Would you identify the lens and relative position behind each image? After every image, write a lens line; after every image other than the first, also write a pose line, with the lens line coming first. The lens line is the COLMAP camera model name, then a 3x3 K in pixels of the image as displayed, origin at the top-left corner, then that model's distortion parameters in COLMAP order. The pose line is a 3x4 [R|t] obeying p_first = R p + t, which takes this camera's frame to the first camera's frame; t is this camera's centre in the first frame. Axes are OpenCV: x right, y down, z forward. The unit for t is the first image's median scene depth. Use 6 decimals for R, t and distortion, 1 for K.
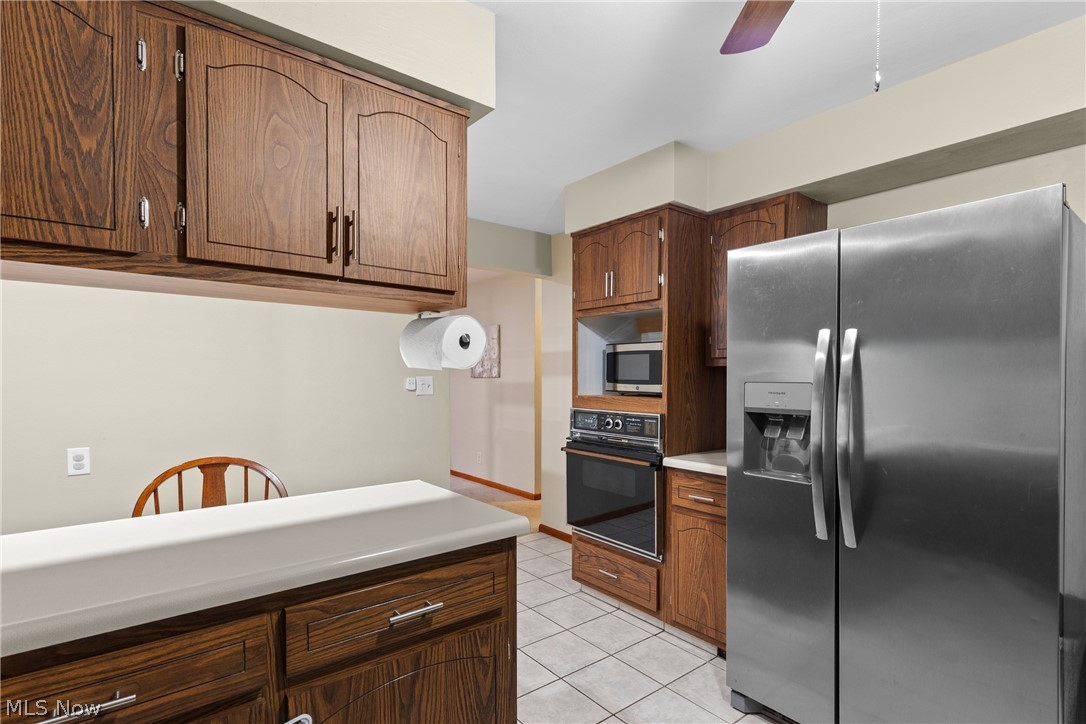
lens RADIAL K [[526.3, 0, 540.6], [0, 526.3, 385.2], [0, 0, 1]] dist [-0.000826, -0.000568]
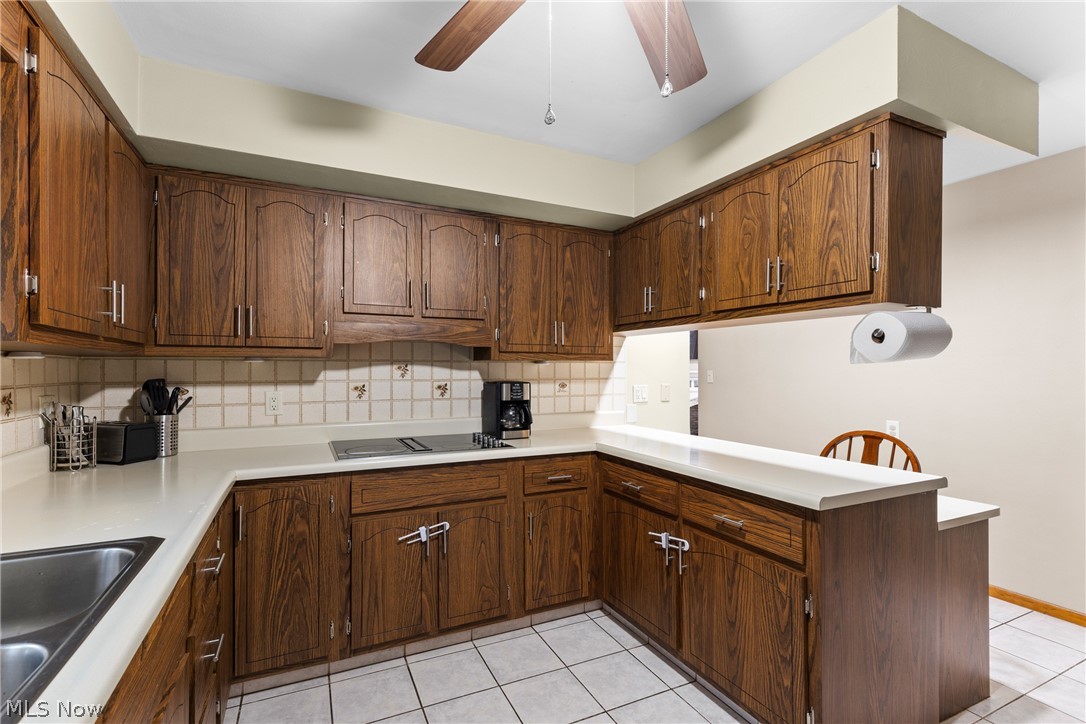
lens RADIAL K [[494.7, 0, 540.0], [0, 494.7, 367.2], [0, 0, 1]] dist [0.000888, 0.000015]
pose [[-0.222058, -0.007314, -0.975006, 1.192456], [-0.016600, 0.999855, -0.003719, -0.008492], [0.974892, 0.015359, -0.222148, 0.694584]]
